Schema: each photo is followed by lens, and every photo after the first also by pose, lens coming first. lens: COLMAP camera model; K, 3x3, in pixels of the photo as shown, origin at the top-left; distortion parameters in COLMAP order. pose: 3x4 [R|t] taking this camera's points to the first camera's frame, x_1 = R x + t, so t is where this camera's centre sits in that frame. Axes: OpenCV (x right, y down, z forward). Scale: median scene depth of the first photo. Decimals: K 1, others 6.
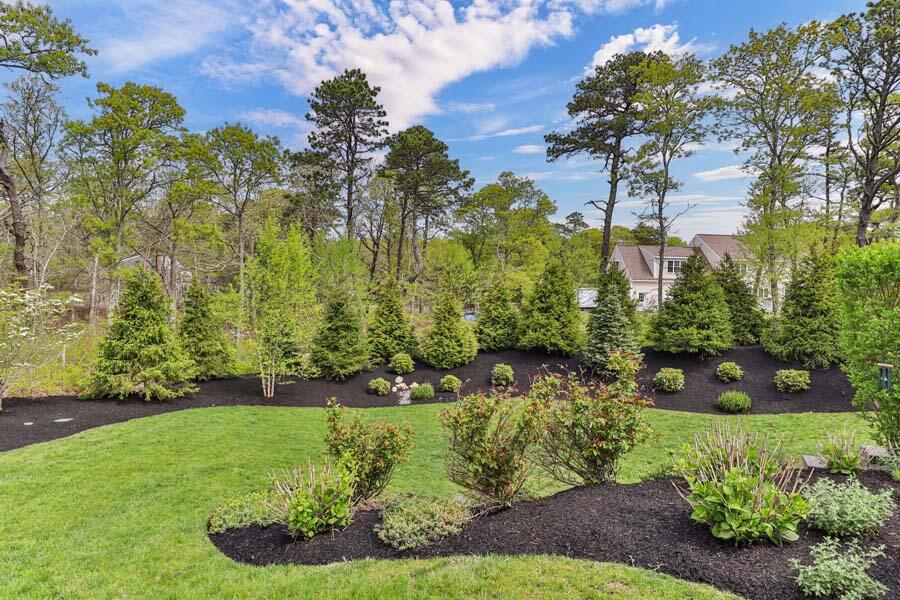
lens RADIAL K [[445.2, 0, 443.0], [0, 445.2, 296.7], [0, 0, 1]] dist [0.000038, -0.000255]
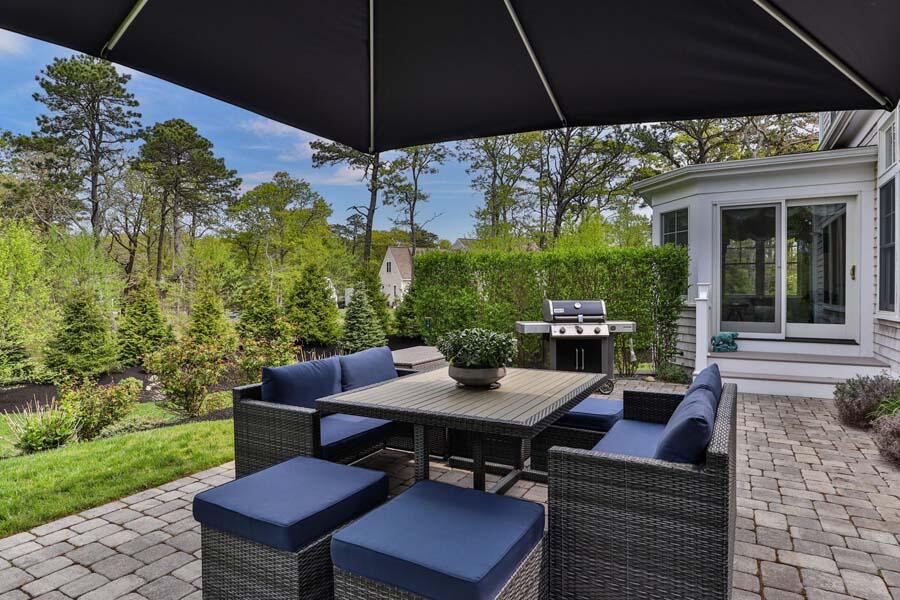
lens RADIAL K [[510.5, 0, 450.0], [0, 510.5, 300.0], [0, 0, 1]] dist [-0.003110, 0.004172]
pose [[0.930147, -0.021440, 0.366562, 0.083536], [0.023702, 0.999718, -0.001672, 0.022508], [-0.366423, 0.010243, 0.930392, -0.250293]]
